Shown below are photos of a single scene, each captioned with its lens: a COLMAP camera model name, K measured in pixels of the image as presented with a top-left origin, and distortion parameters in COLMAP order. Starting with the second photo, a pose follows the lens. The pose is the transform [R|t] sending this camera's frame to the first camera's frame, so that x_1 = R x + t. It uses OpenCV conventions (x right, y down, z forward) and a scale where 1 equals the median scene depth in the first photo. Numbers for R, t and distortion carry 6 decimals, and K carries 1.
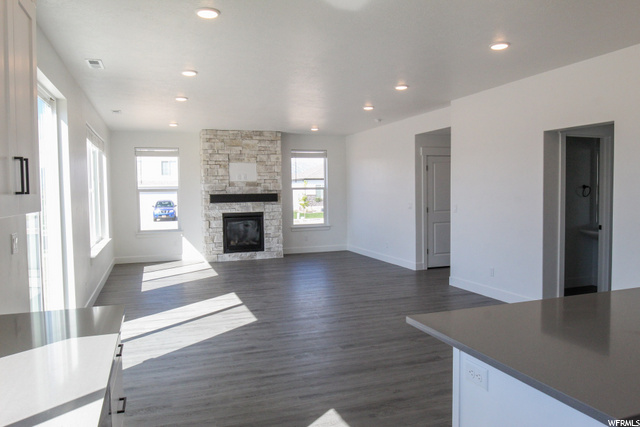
lens RADIAL K [[476.9, 0, 320.0], [0, 476.9, 213.5], [0, 0, 1]] dist [-0.009992, -0.005107]
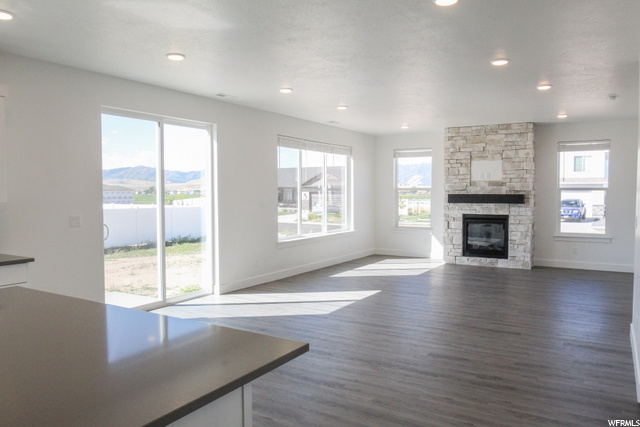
lens RADIAL K [[489.7, 0, 320.6], [0, 489.7, 210.3], [0, 0, 1]] dist [-0.024501, -0.001254]
pose [[0.630390, 0.044720, -0.774990, 0.369553], [-0.045627, 0.998748, 0.020518, -0.014872], [0.774937, 0.022426, 0.631641, 0.160029]]
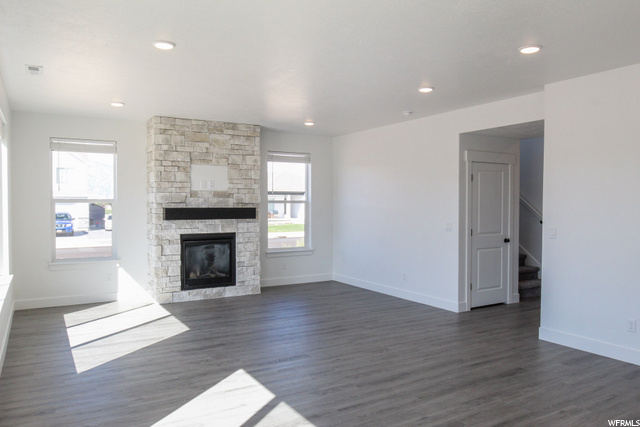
lens RADIAL K [[476.9, 0, 320.0], [0, 476.9, 213.5], [0, 0, 1]] dist [-0.009992, -0.005107]
pose [[0.980173, 0.011446, 0.197813, -0.139436], [-0.005714, 0.999548, -0.029526, -0.011788], [-0.198061, 0.027810, 0.979795, 0.253971]]
